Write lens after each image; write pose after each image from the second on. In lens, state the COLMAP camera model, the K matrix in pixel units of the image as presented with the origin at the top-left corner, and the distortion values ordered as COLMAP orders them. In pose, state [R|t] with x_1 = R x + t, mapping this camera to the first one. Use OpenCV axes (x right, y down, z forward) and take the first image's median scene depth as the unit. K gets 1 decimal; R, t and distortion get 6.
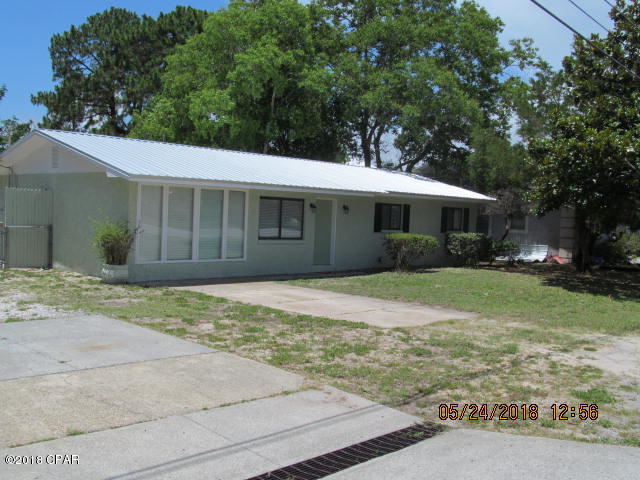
lens RADIAL K [[692.4, 0, 320.0], [0, 692.4, 240.0], [0, 0, 1]] dist [-0.018884, -0.024155]
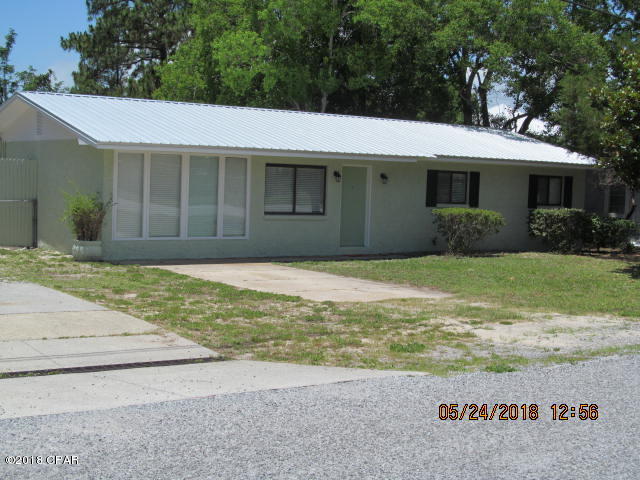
lens RADIAL K [[1021.8, 0, 320.0], [0, 1021.8, 240.0], [0, 0, 1]] dist [-0.111486, 0.067494]
pose [[0.983655, 0.002672, -0.180045, 0.192971], [-0.000383, 0.999919, 0.012745, 0.013847], [0.180064, -0.012468, 0.983576, -0.205452]]
